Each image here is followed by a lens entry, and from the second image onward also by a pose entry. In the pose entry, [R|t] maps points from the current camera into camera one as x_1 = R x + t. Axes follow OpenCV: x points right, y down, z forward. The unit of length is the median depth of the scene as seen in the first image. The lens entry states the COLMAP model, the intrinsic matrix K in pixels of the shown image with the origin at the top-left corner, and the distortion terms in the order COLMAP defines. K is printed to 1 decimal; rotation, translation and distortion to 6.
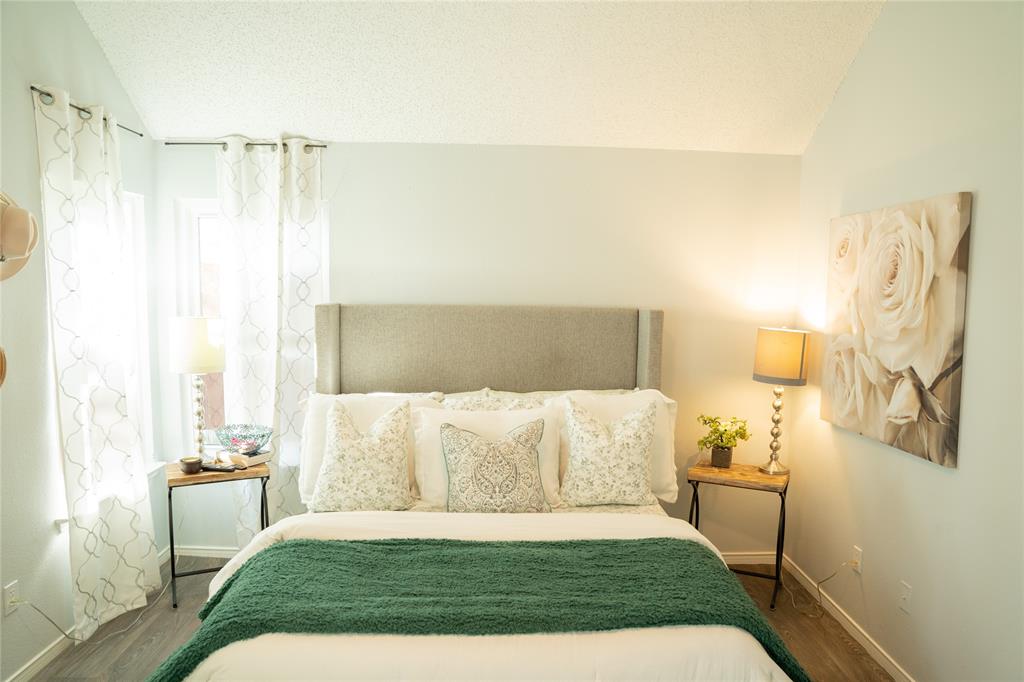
lens RADIAL K [[710.0, 0, 514.7], [0, 710.0, 345.5], [0, 0, 1]] dist [-0.139554, 0.112553]
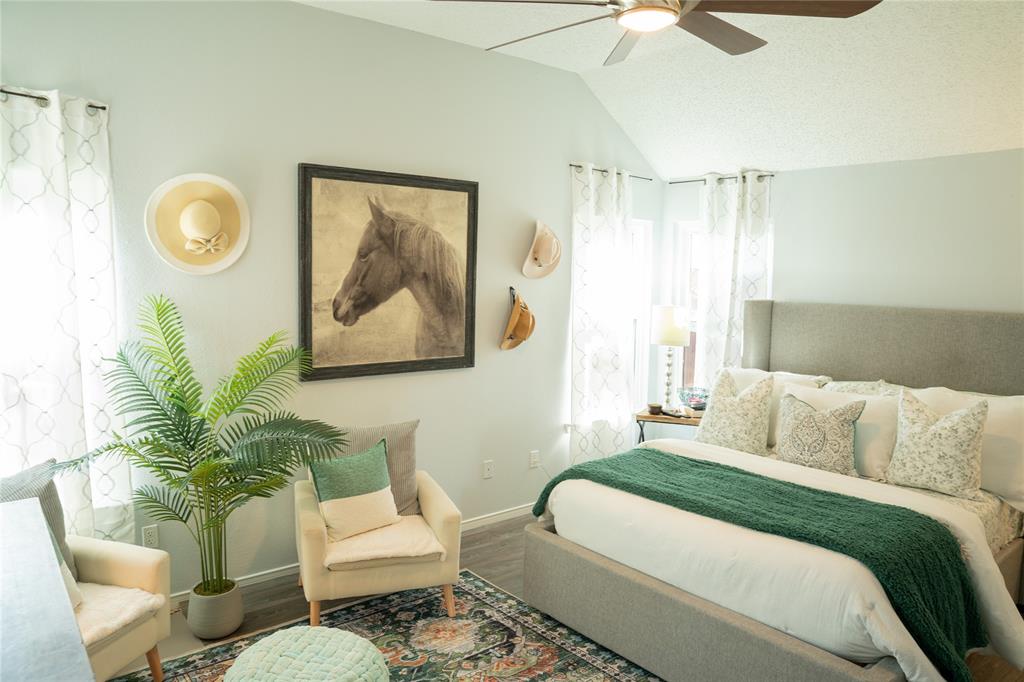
lens RADIAL K [[710.0, 0, 514.7], [0, 710.0, 345.5], [0, 0, 1]] dist [-0.139554, 0.112553]
pose [[0.621744, 0.075563, -0.779567, 0.483549], [-0.081811, 0.996156, 0.031308, 0.020748], [0.778936, 0.044312, 0.625536, -0.147211]]
